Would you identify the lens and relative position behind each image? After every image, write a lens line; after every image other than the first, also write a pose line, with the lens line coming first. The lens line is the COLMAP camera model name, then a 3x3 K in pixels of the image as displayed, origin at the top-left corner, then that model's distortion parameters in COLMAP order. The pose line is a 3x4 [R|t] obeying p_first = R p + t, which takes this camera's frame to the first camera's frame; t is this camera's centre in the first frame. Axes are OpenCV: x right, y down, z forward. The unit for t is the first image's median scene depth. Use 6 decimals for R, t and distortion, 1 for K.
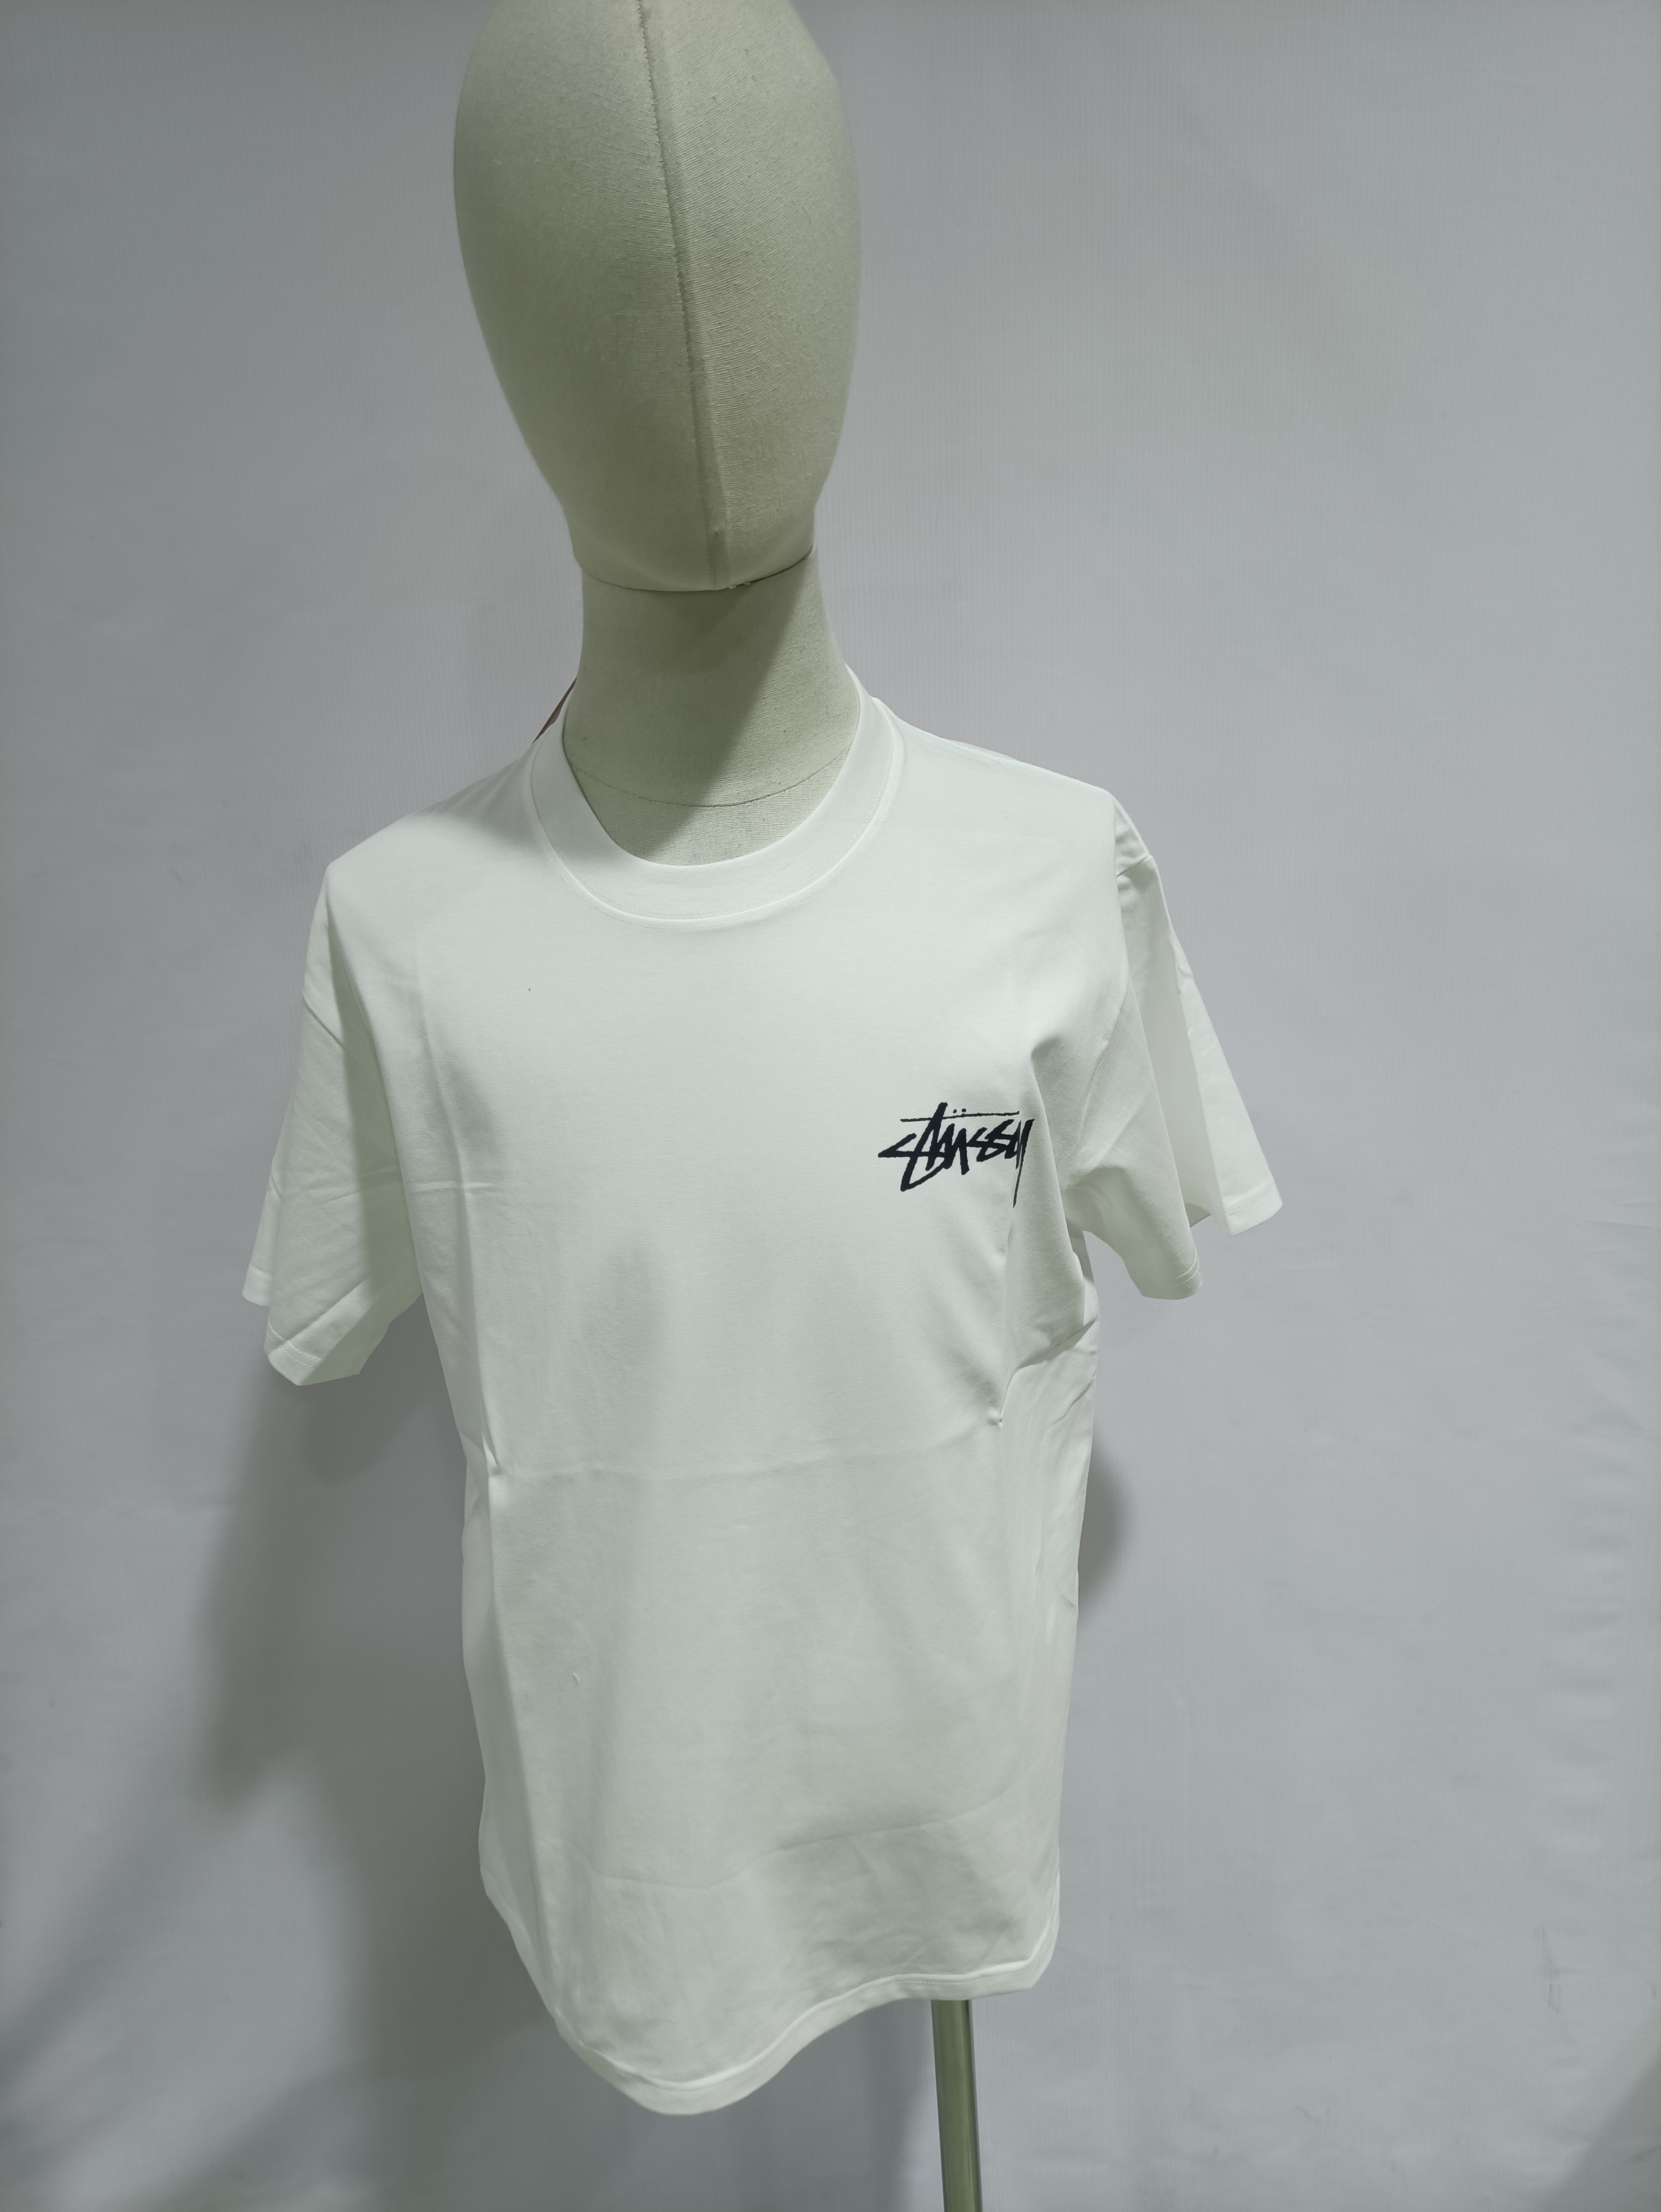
lens RADIAL K [[1621.6, 0, 830.5], [0, 1621.6, 1106.0], [0, 0, 1]] dist [-0.003749, -0.000710]
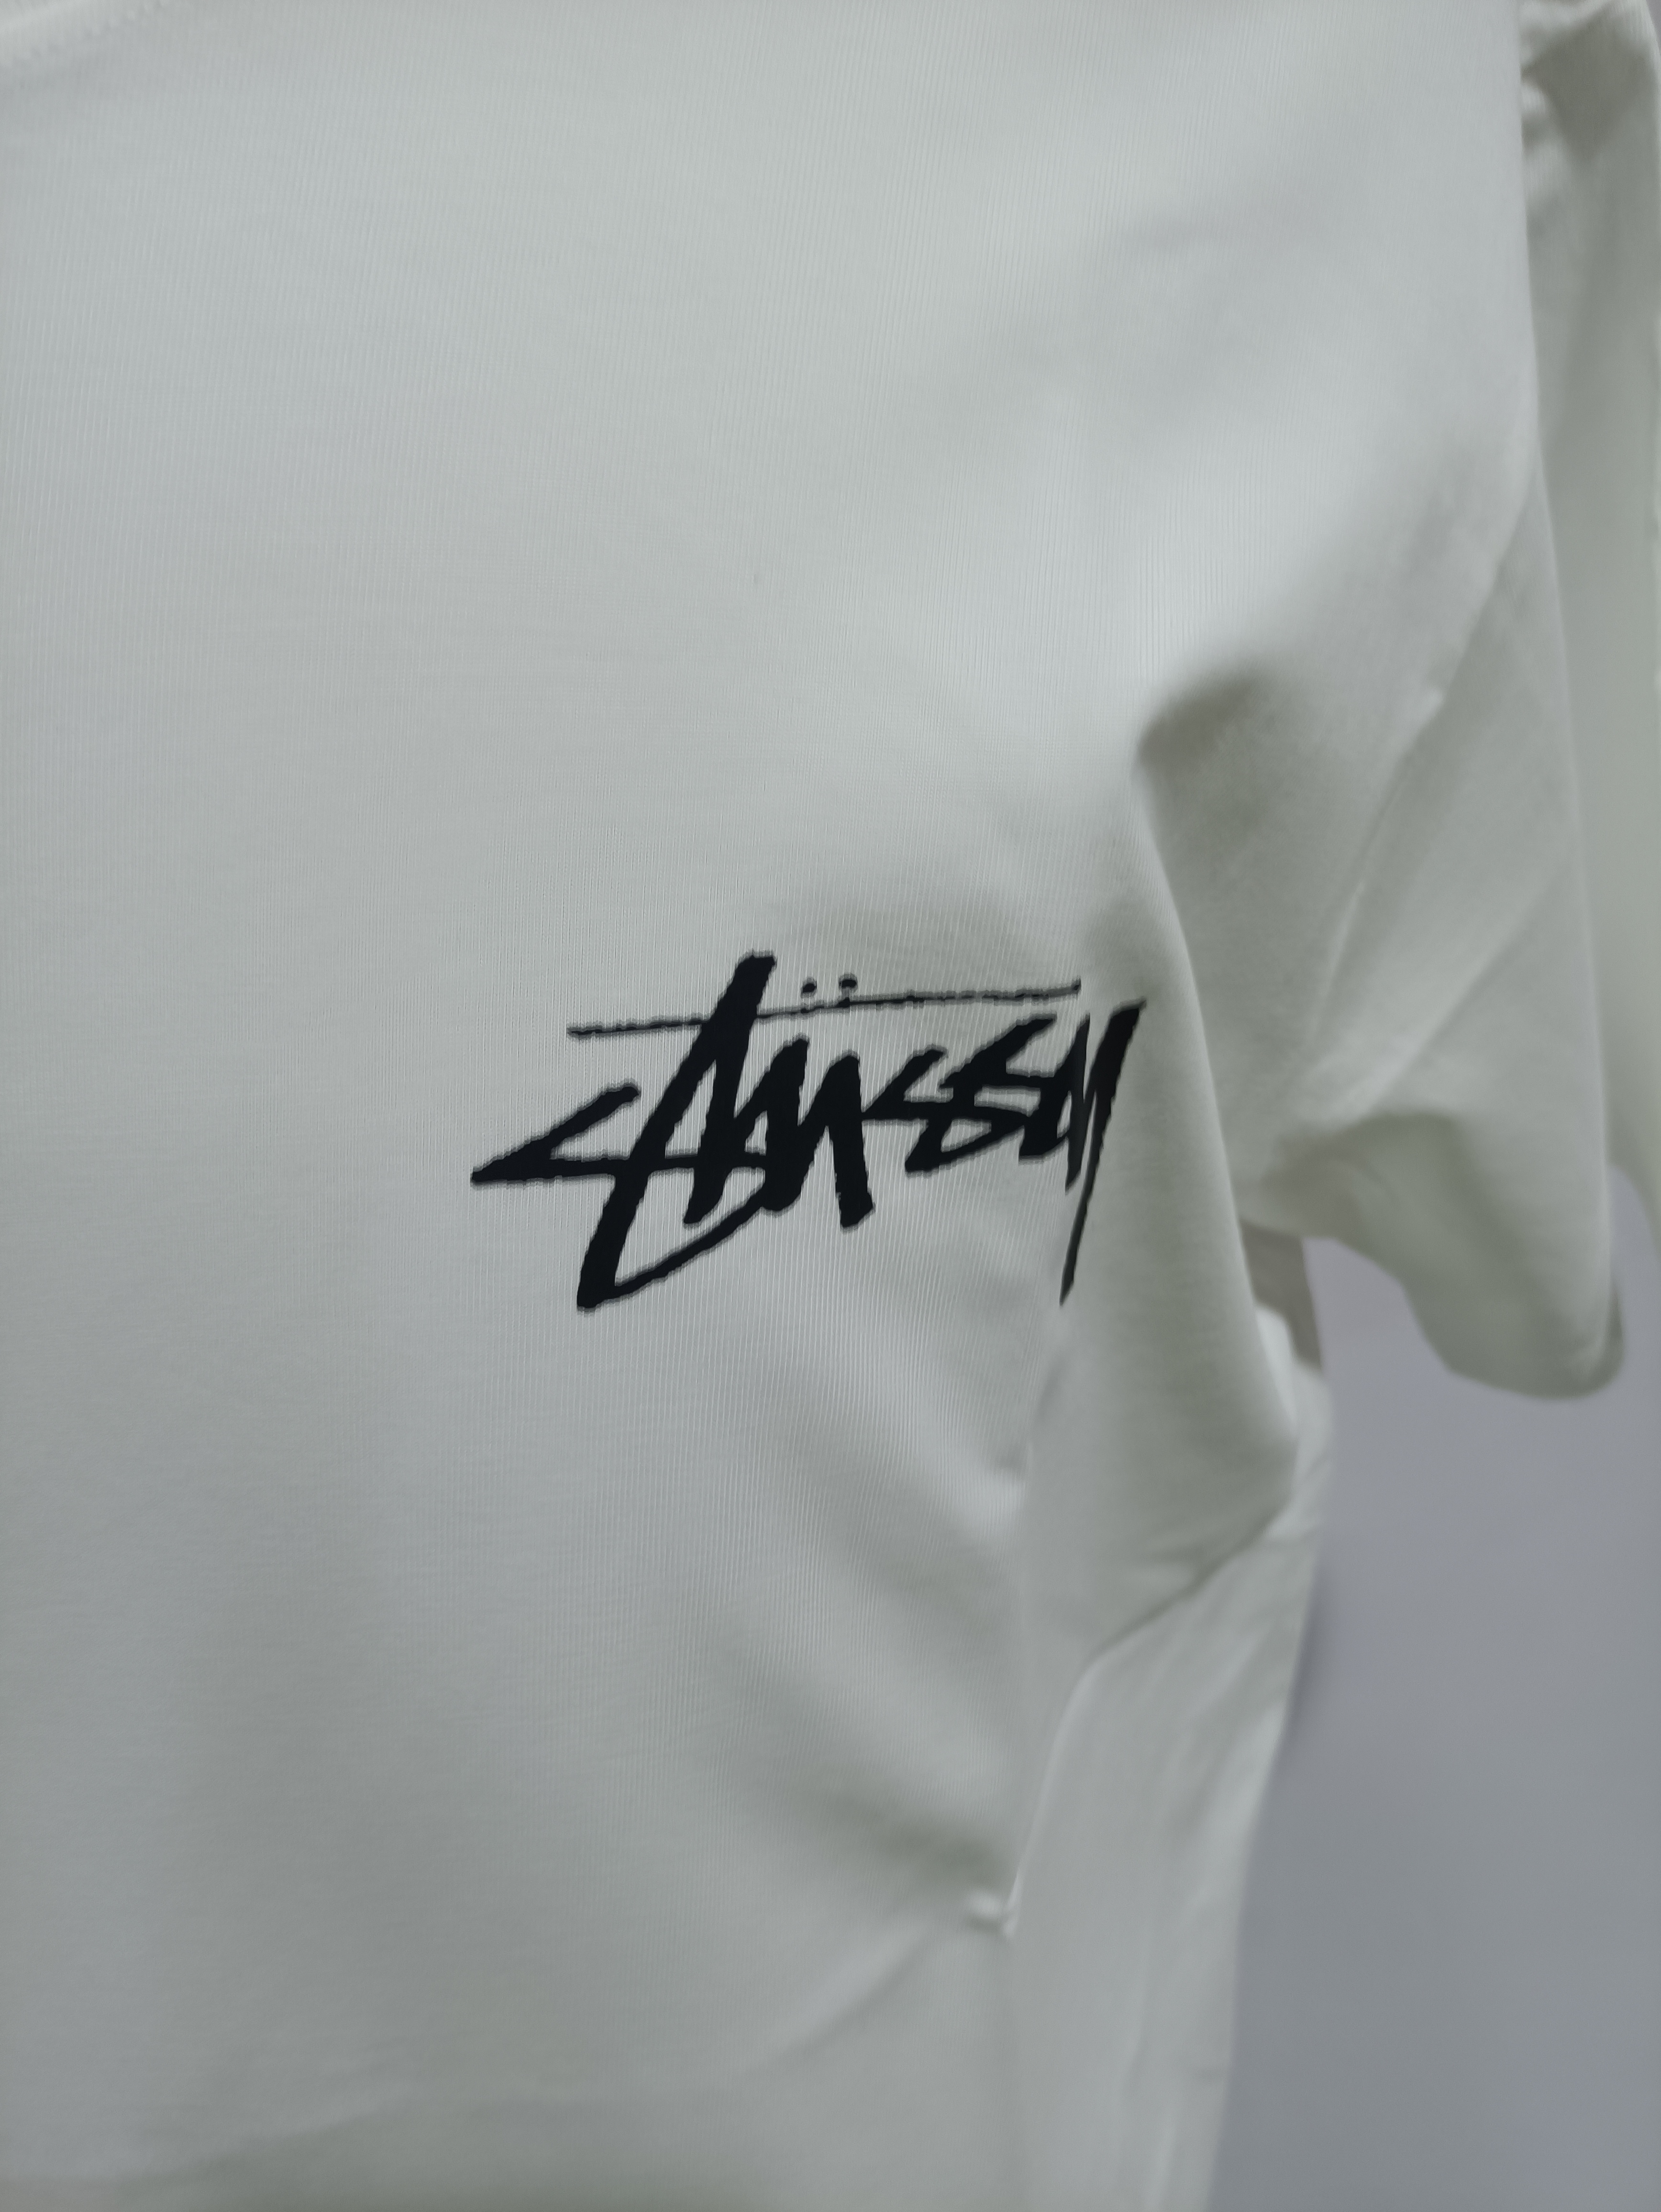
lens RADIAL K [[1621.6, 0, 830.5], [0, 1621.6, 1106.0], [0, 0, 1]] dist [-0.003749, -0.000710]
pose [[0.993110, 0.024524, -0.114589, 0.106020], [-0.000710, 0.979098, 0.203390, -0.028409], [0.117181, -0.201907, 0.972369, 0.740256]]
